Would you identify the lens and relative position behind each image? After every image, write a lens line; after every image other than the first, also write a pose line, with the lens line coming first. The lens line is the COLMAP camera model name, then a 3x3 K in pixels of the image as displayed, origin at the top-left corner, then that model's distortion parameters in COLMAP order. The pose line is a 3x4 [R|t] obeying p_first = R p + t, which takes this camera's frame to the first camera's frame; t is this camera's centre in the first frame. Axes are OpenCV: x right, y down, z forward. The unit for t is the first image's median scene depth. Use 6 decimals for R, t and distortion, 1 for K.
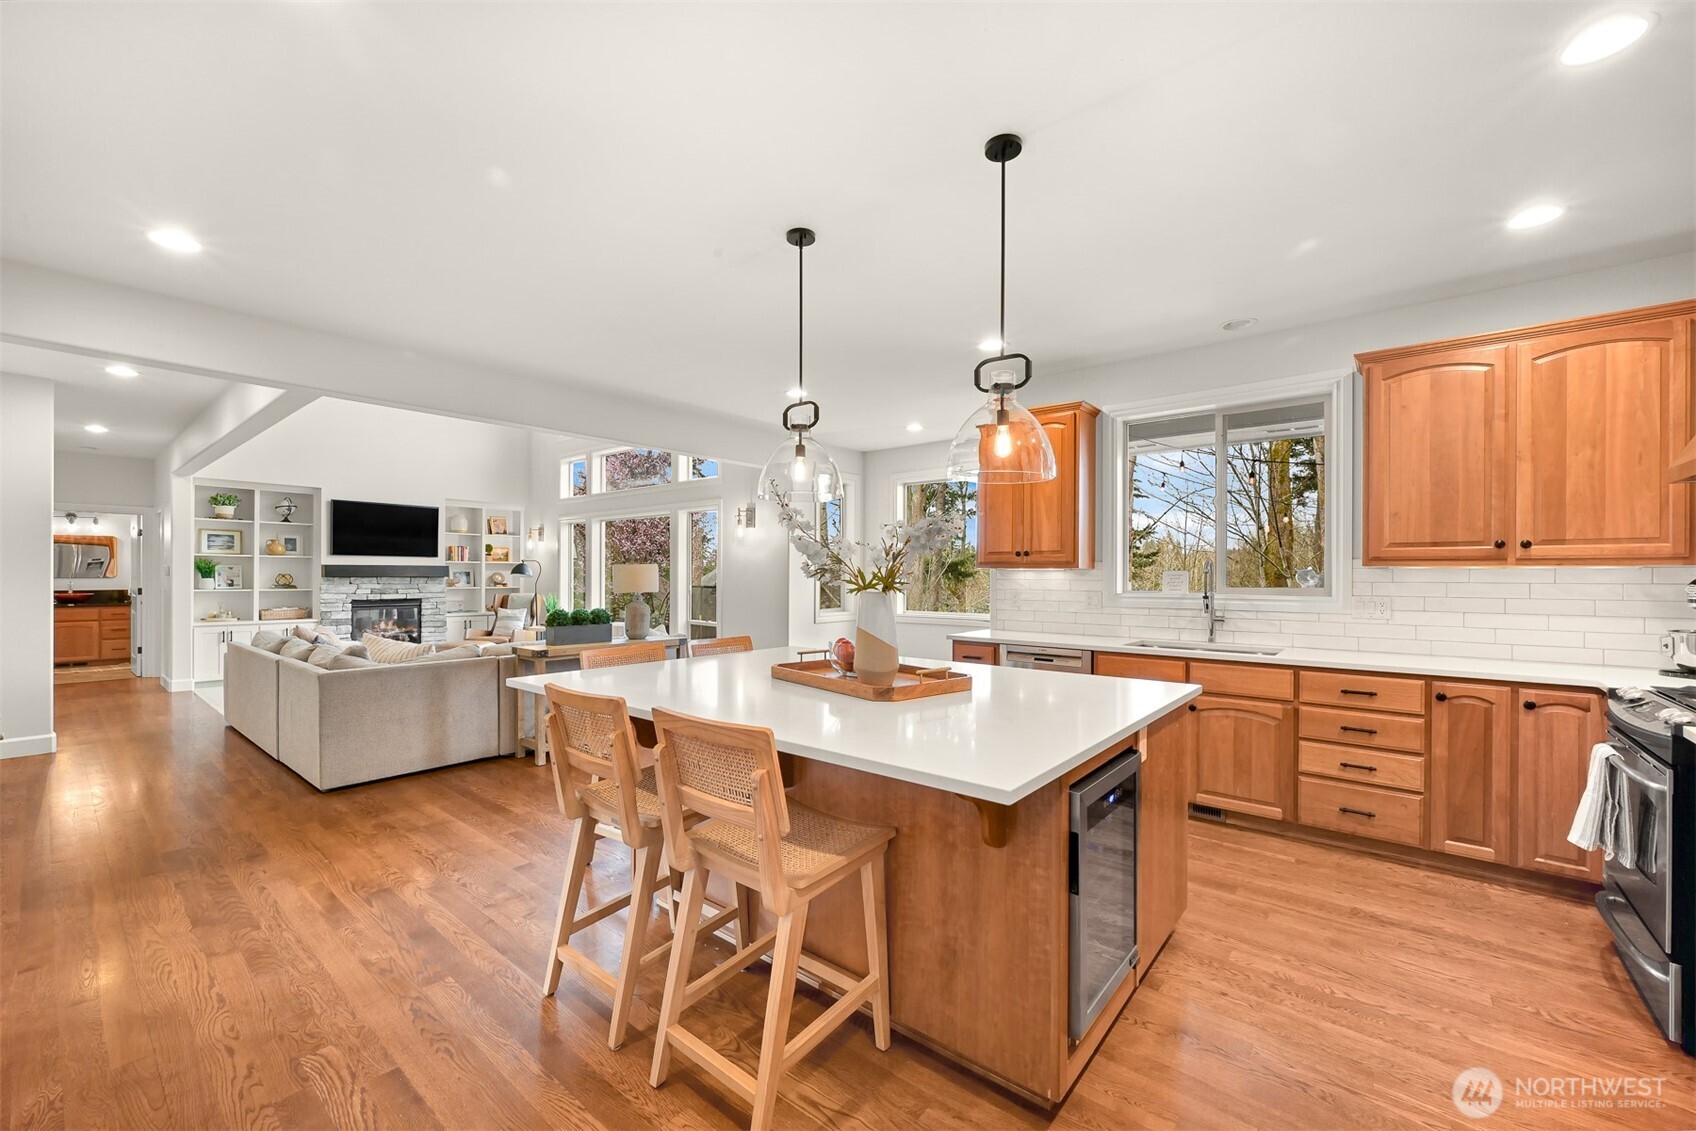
lens RADIAL K [[680.1, 0, 857.0], [0, 680.1, 580.9], [0, 0, 1]] dist [-0.001336, 0.000169]
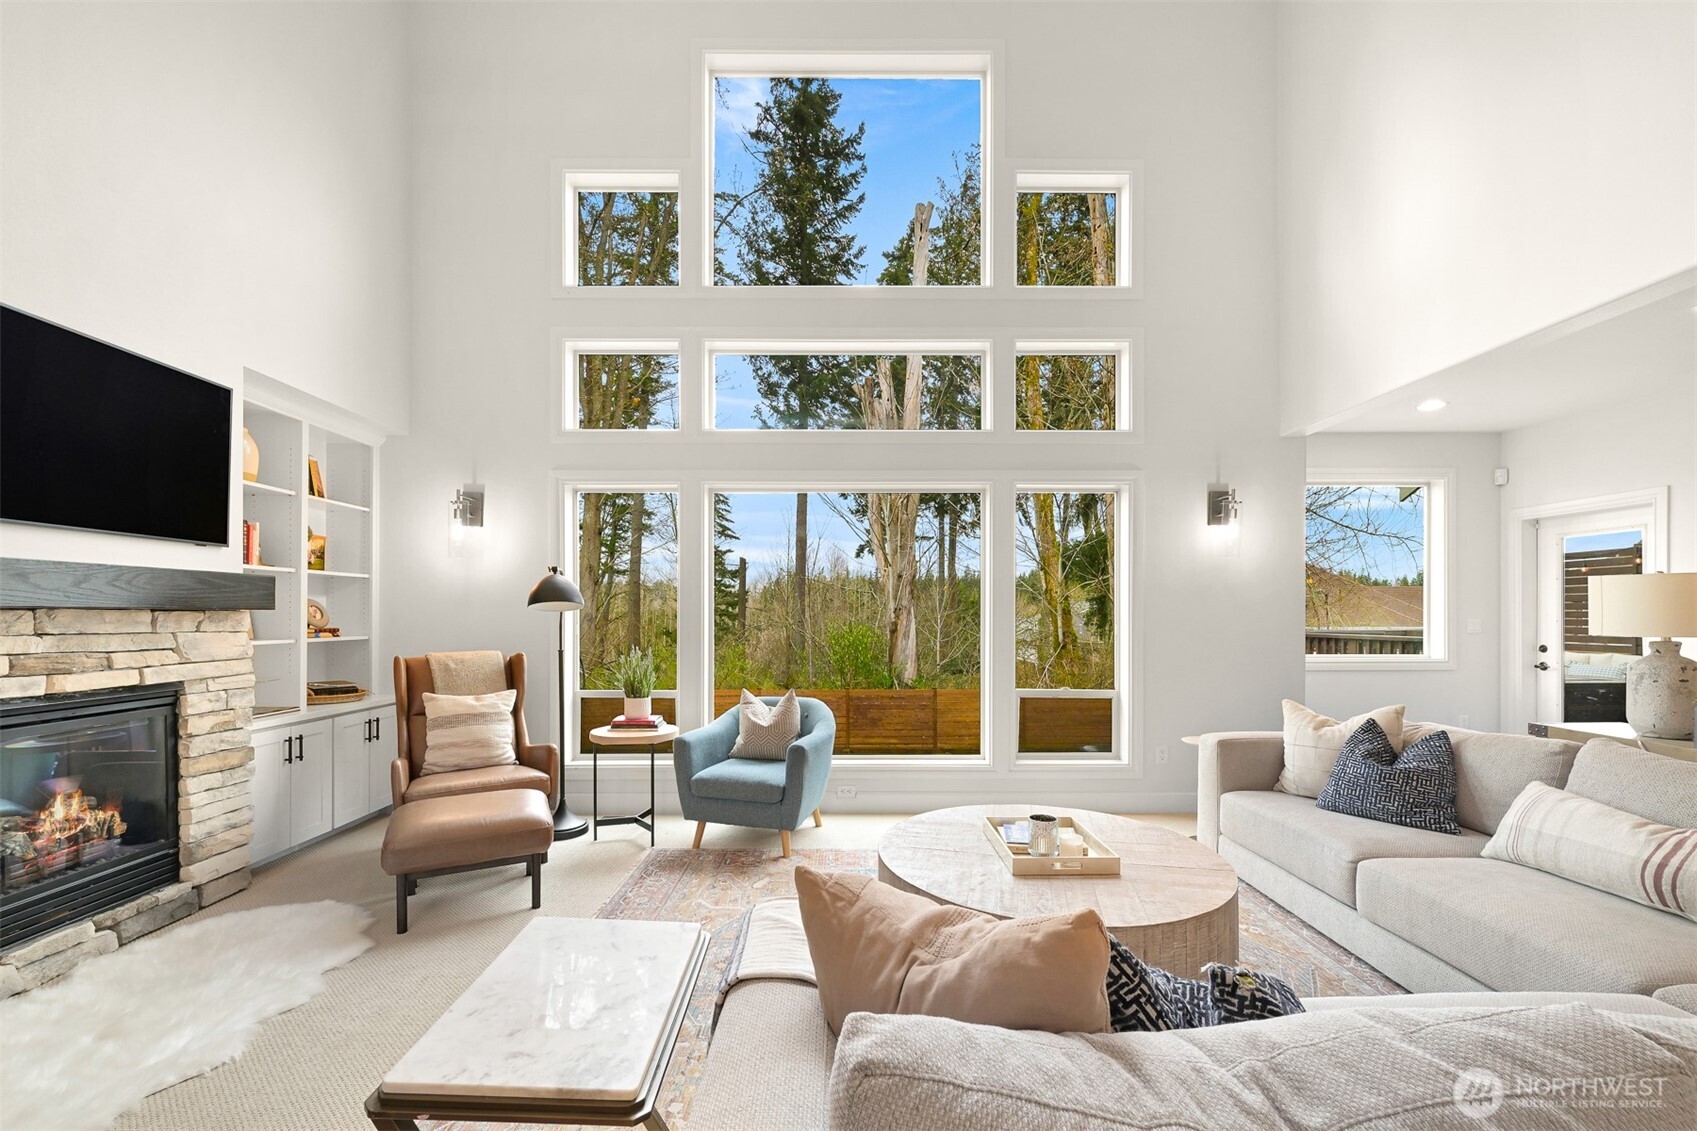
lens RADIAL K [[680.5, 0, 849.1], [0, 680.5, 616.4], [0, 0, 1]] dist [-0.001336, 0.000169]
pose [[0.766961, -0.004183, 0.641680, -0.660662], [0.008249, 0.999960, -0.003341, 0.000710], [-0.641641, 0.007856, 0.766965, 0.634060]]
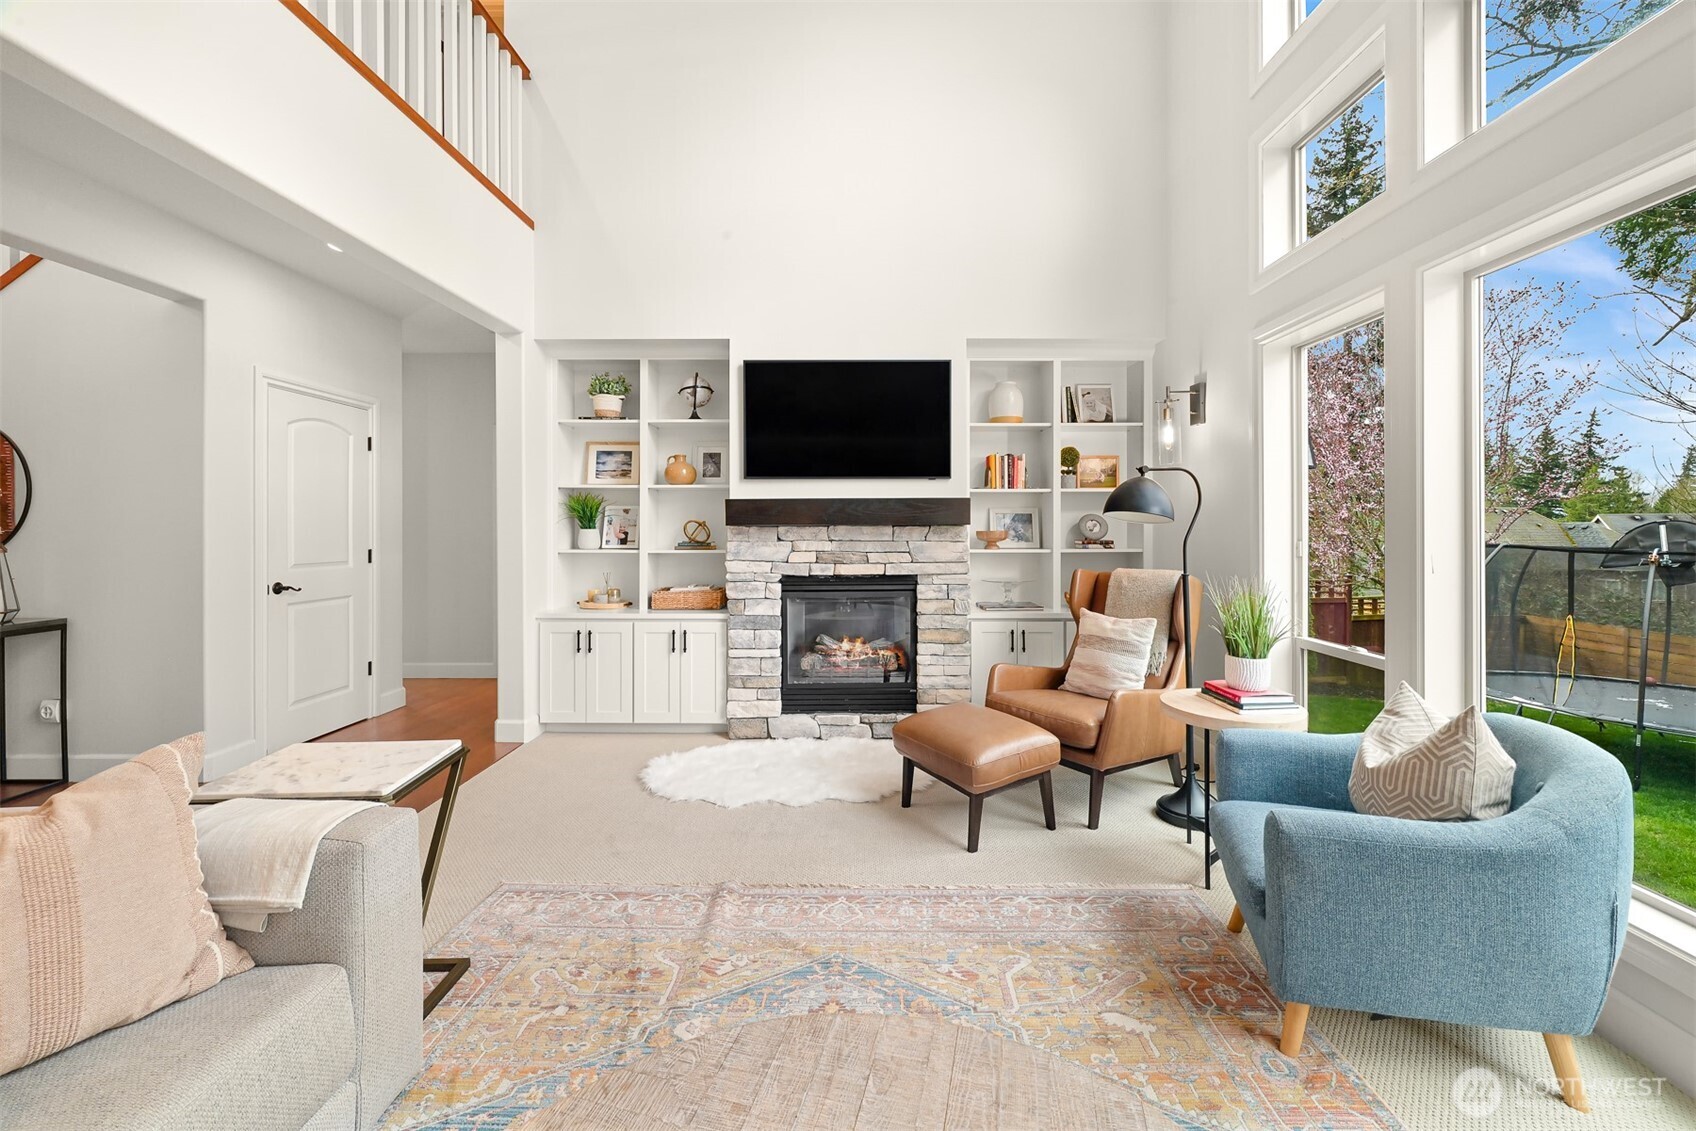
lens RADIAL K [[680.1, 0, 858.3], [0, 680.1, 529.7], [0, 0, 1]] dist [-0.001336, 0.000169]
pose [[0.637869, -0.004516, -0.770132, -0.361709], [-0.001752, 0.999972, -0.007315, 0.000289], [0.770143, 0.006015, 0.637843, 0.757403]]
